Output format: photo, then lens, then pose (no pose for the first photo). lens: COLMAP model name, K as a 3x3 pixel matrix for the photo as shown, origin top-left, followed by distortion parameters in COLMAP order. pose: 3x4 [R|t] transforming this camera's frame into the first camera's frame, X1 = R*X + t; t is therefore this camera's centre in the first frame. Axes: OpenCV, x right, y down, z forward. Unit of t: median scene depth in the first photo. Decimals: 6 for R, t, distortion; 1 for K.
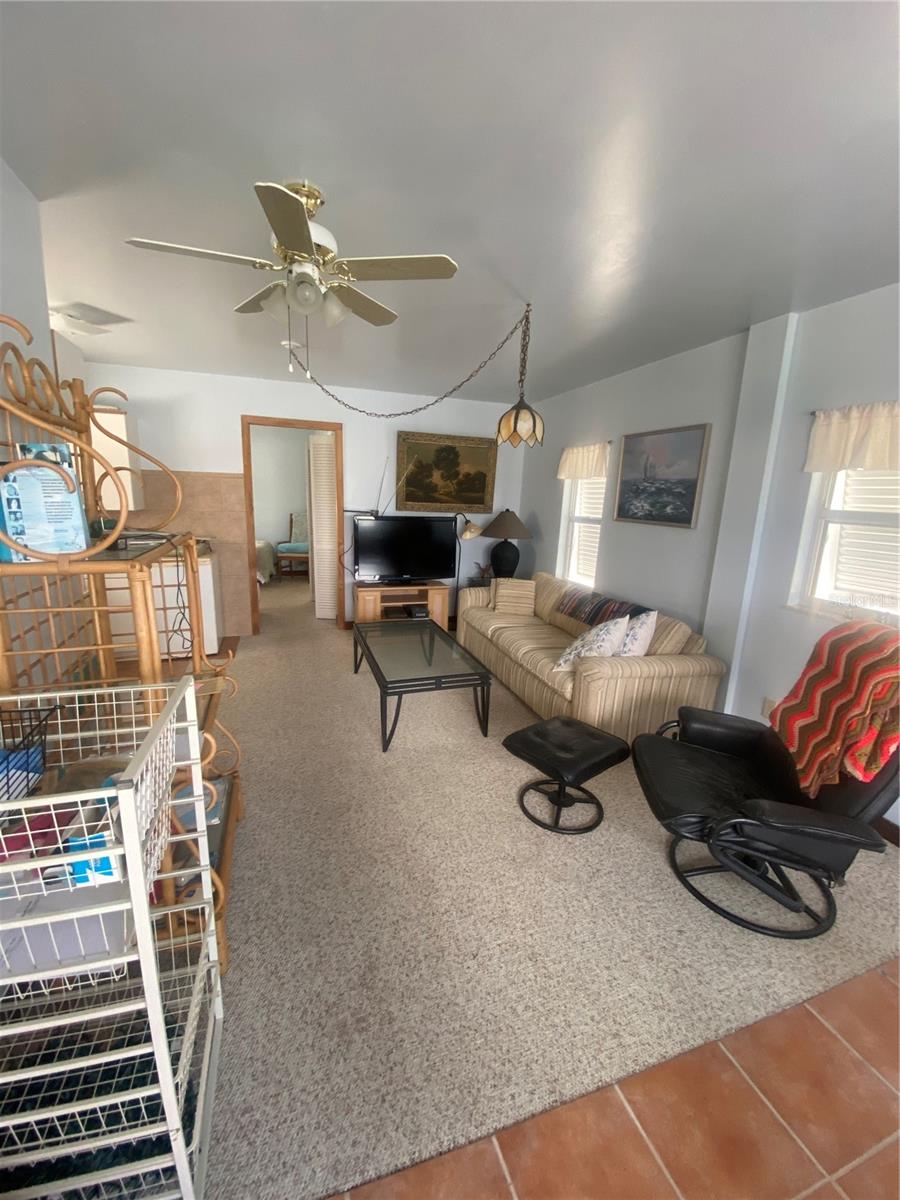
lens RADIAL K [[487.3, 0, 446.2], [0, 487.3, 605.5], [0, 0, 1]] dist [0.008195, -0.012703]
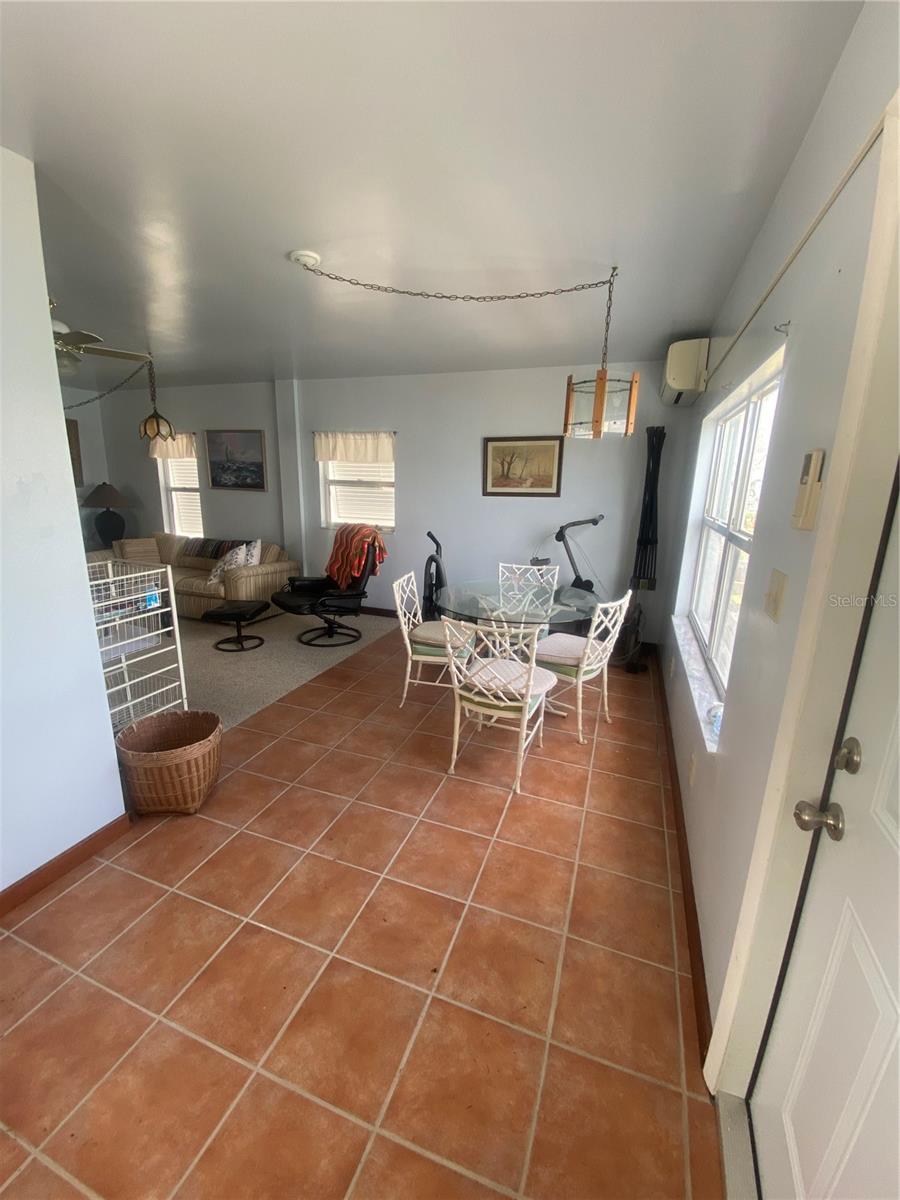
lens RADIAL K [[487.3, 0, 450.3], [0, 487.3, 602.9], [0, 0, 1]] dist [0.008195, -0.012703]
pose [[0.629328, -0.206573, 0.749182, -0.503718], [0.168056, 0.977389, 0.128326, 0.127095], [-0.758751, 0.045145, 0.649814, -0.653429]]
